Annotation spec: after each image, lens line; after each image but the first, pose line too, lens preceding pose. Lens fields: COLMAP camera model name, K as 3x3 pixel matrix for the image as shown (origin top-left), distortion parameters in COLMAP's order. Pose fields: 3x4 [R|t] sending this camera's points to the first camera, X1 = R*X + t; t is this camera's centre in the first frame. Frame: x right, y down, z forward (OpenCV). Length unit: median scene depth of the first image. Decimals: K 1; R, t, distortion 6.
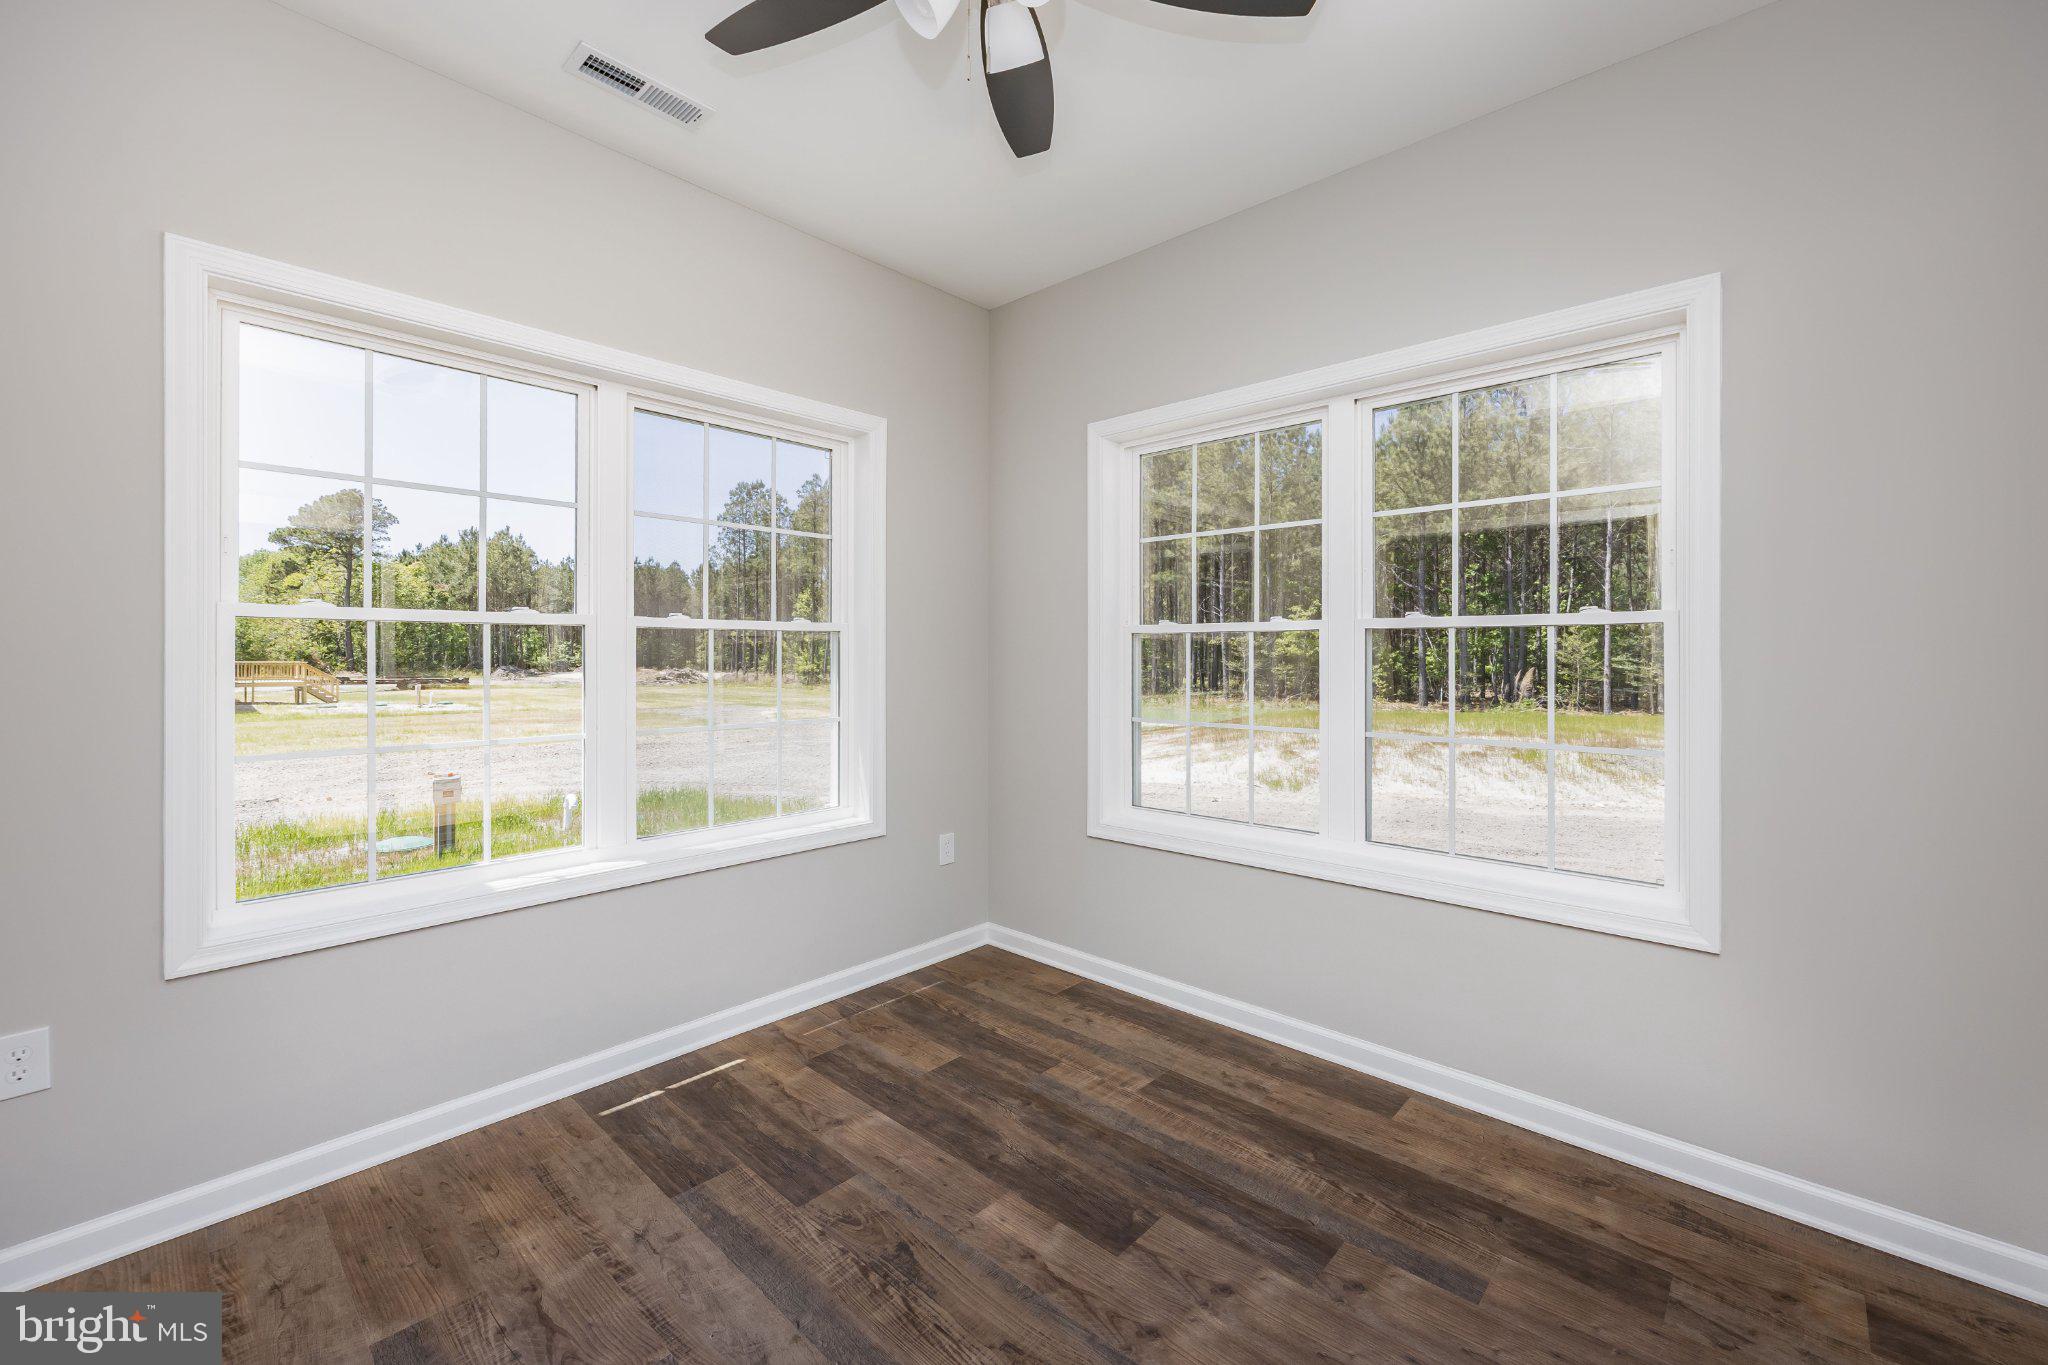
lens RADIAL K [[803.4, 0, 991.4], [0, 803.4, 645.7], [0, 0, 1]] dist [0.001593, 0.000898]
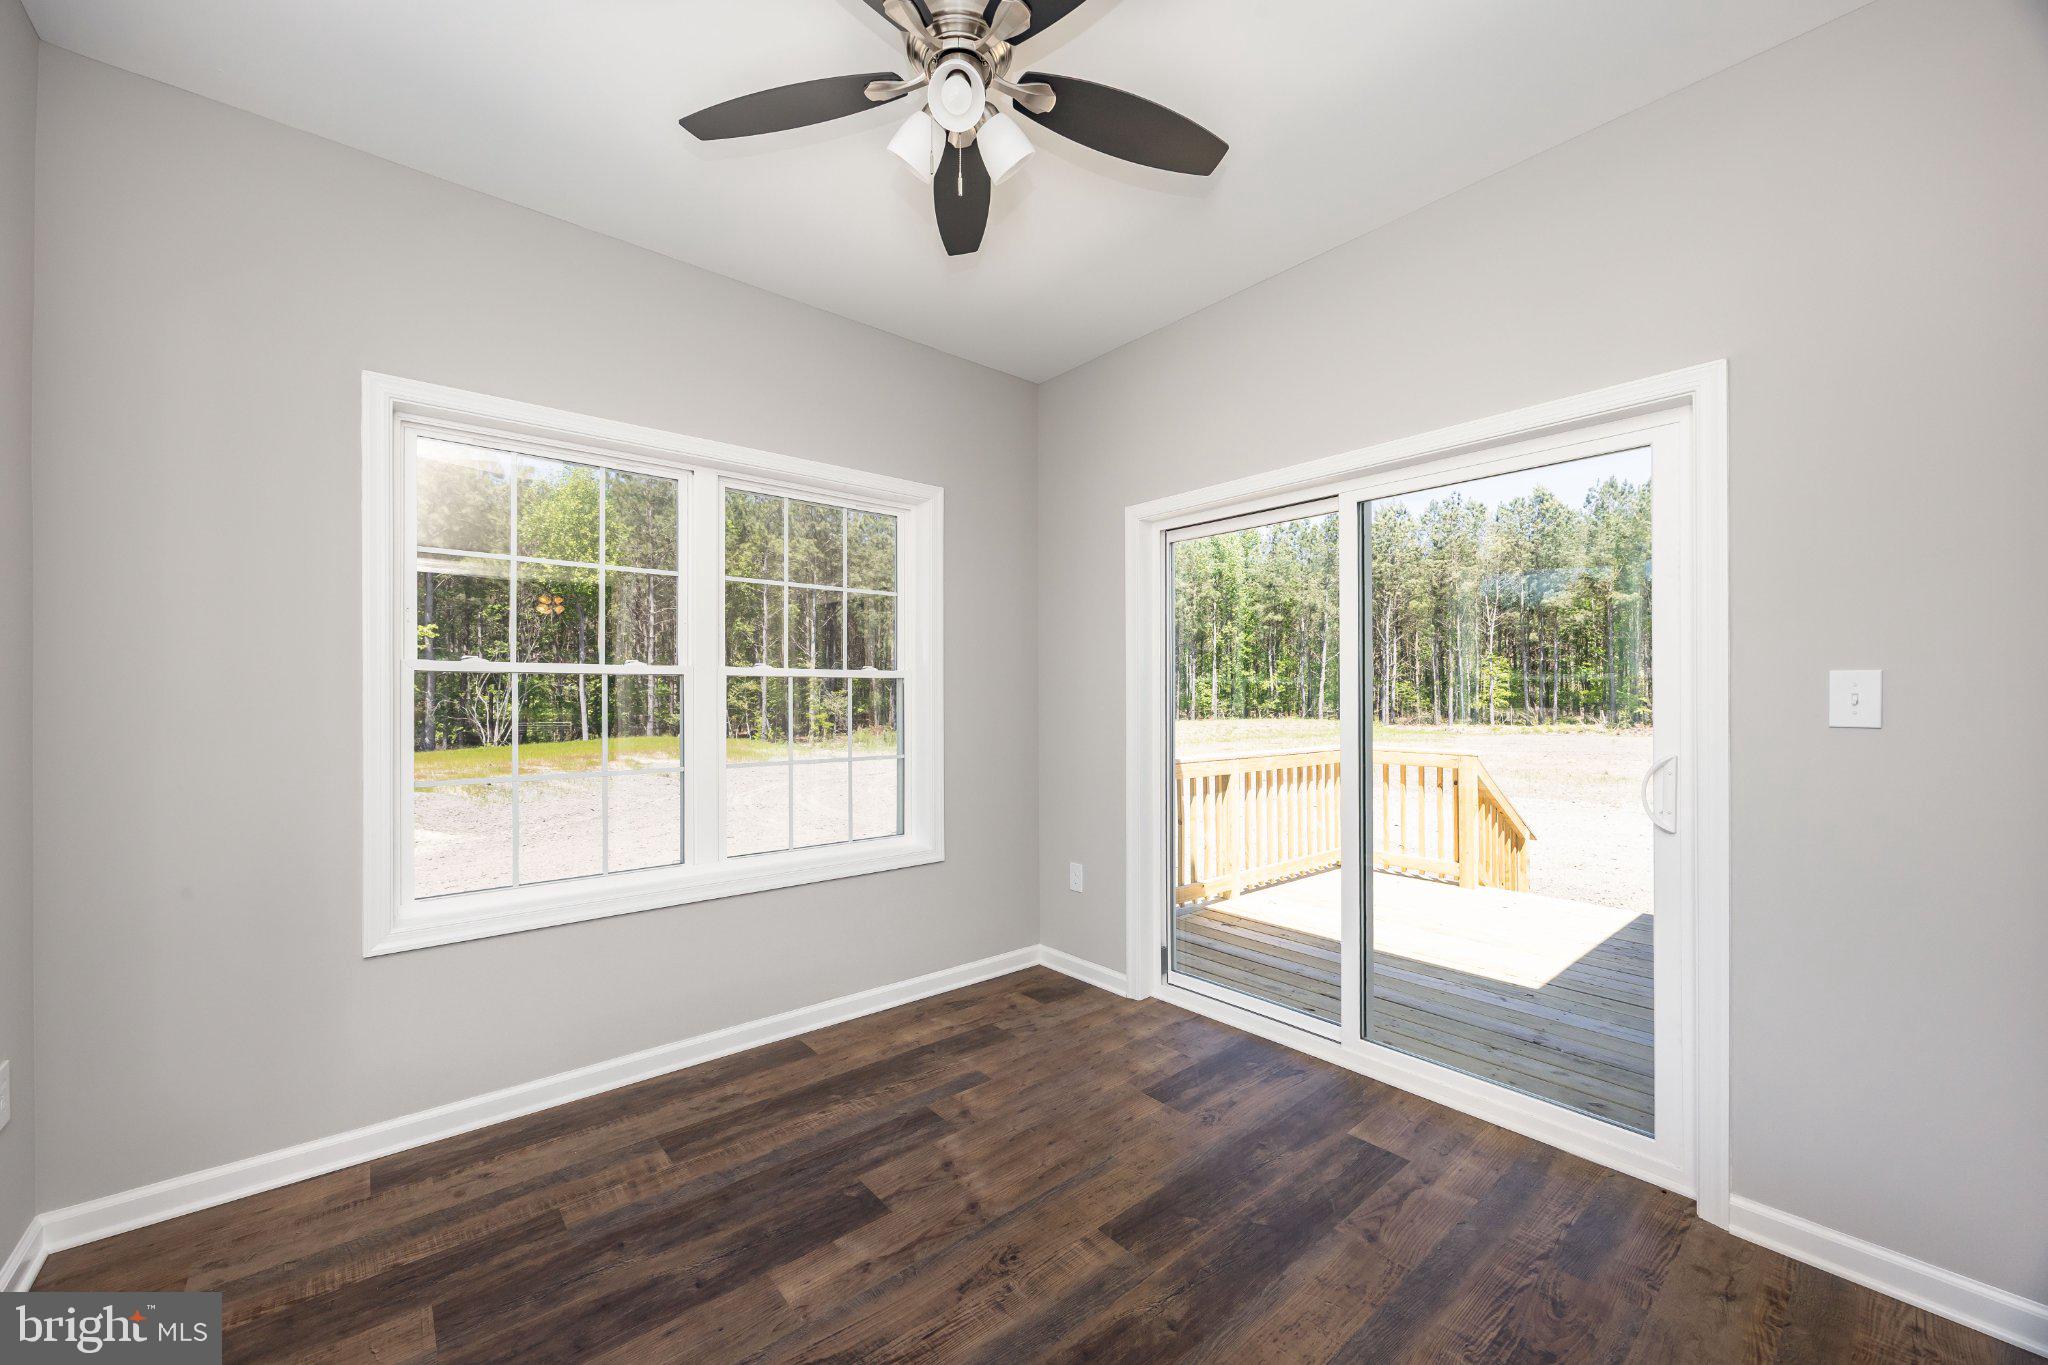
lens RADIAL K [[803.4, 0, 1016.4], [0, 803.4, 695.6], [0, 0, 1]] dist [0.001593, 0.000898]
pose [[0.113517, 0.003530, 0.993530, -0.811548], [-0.010733, 0.999940, -0.002327, 0.003298], [-0.993478, -0.010399, 0.113548, 0.565098]]
